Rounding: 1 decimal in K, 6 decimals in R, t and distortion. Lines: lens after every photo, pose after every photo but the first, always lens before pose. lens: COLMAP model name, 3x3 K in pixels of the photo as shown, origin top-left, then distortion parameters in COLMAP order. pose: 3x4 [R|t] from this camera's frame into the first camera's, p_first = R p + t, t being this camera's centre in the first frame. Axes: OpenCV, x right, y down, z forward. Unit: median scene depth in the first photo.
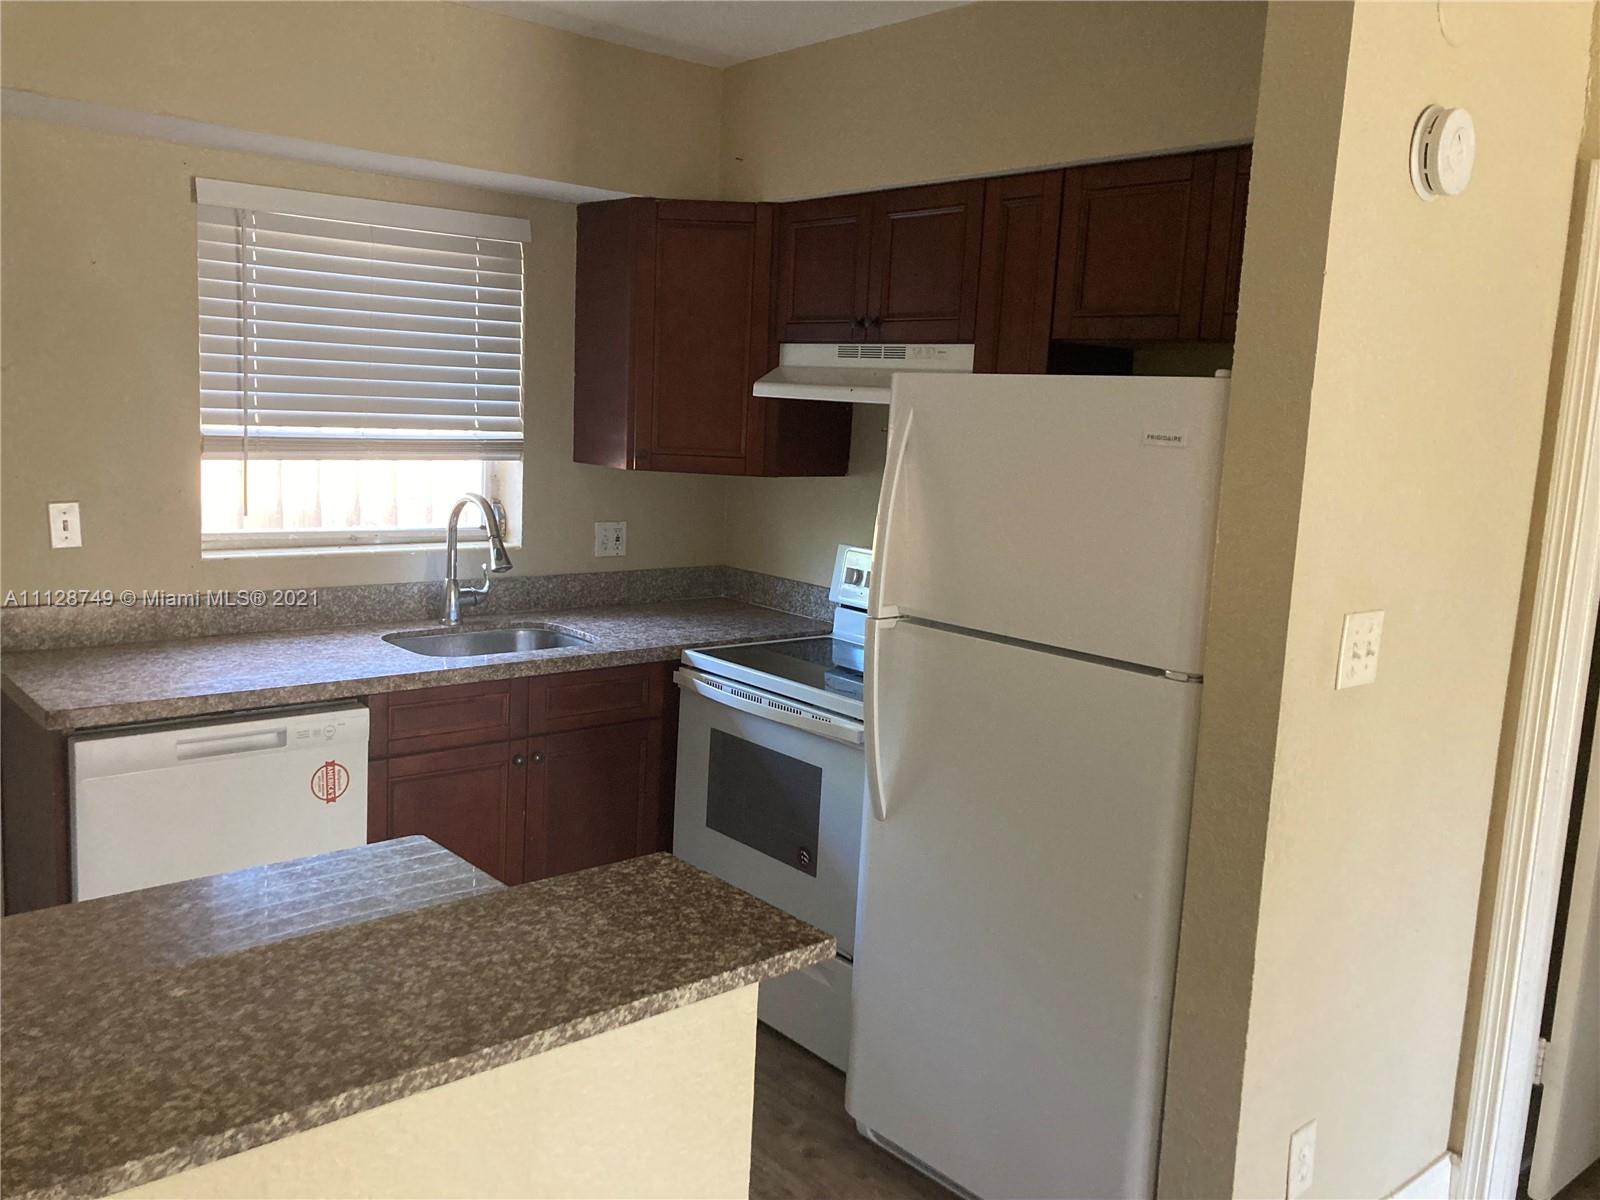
lens RADIAL K [[1309.1, 0, 800.0], [0, 1309.1, 600.0], [0, 0, 1]] dist [0.000983, 0.000499]
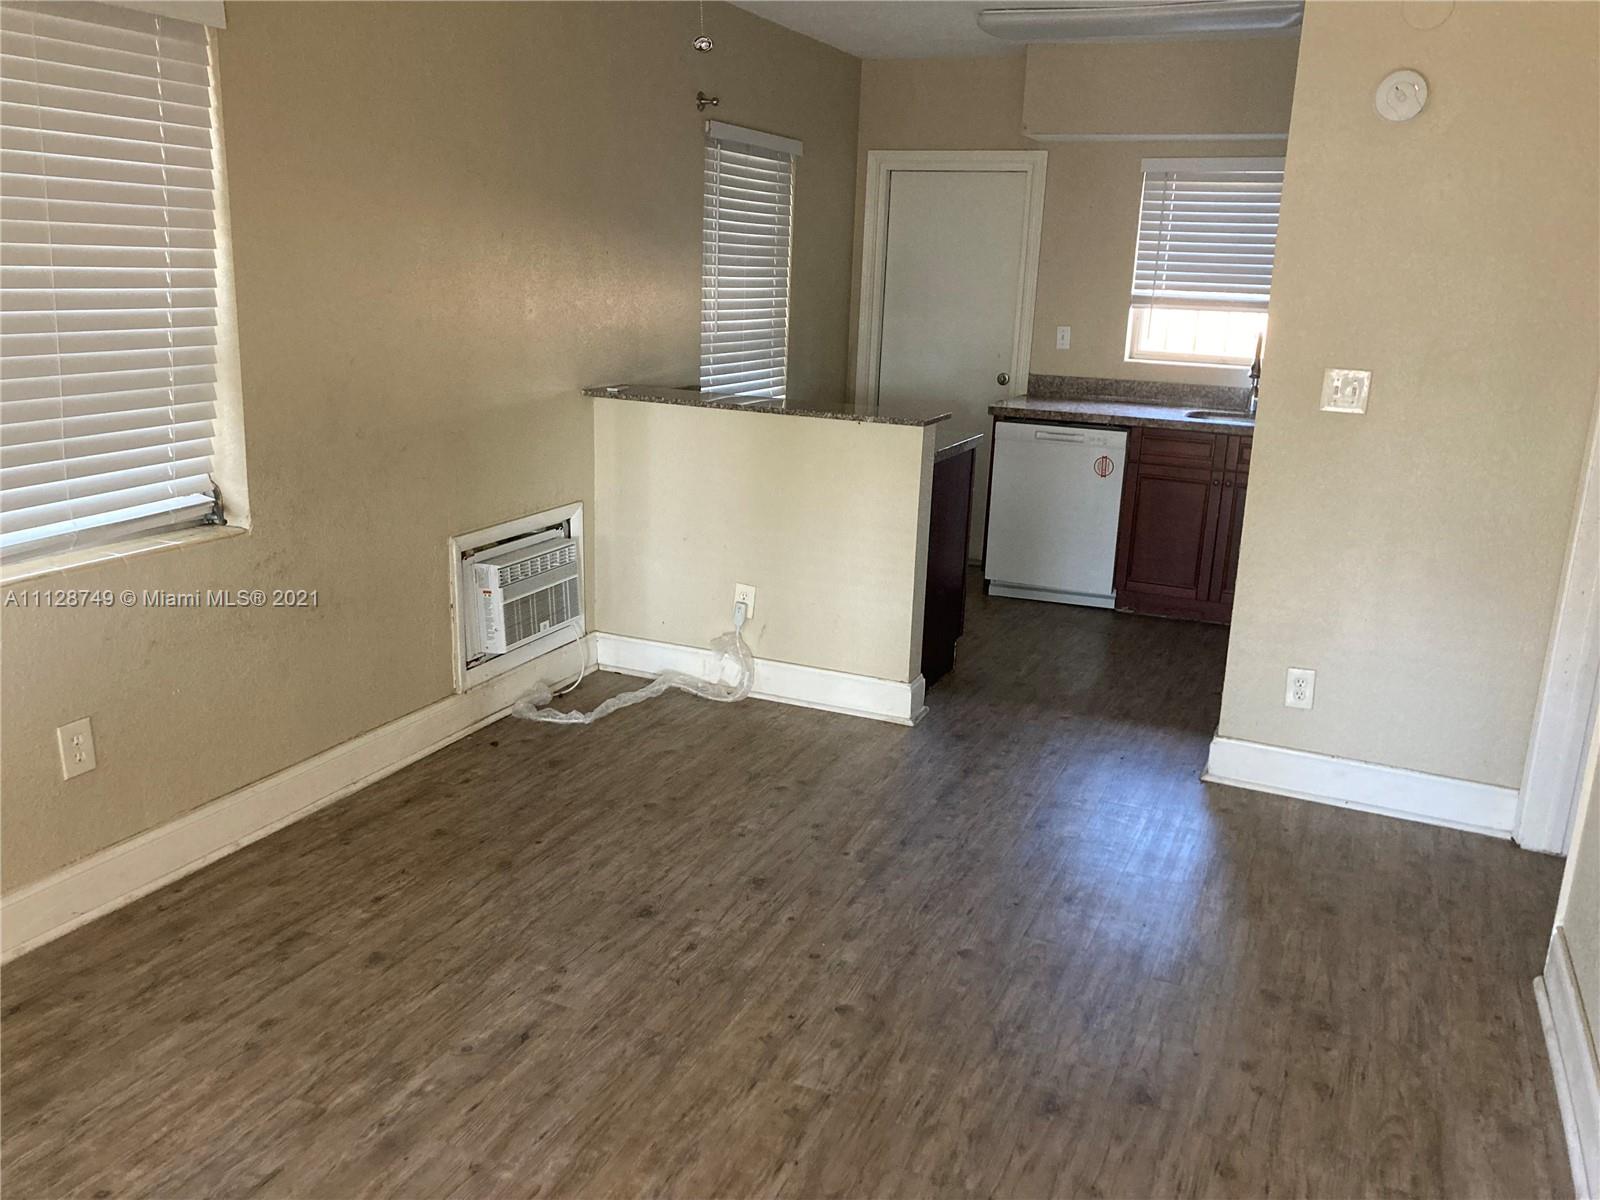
lens RADIAL K [[1309.1, 0, 800.0], [0, 1309.1, 600.0], [0, 0, 1]] dist [0.000983, 0.000499]
pose [[0.432348, 0.196737, -0.879983, 1.153243], [-0.150806, 0.977939, 0.144543, 0.111555], [0.889007, 0.070214, 0.452479, -0.276939]]
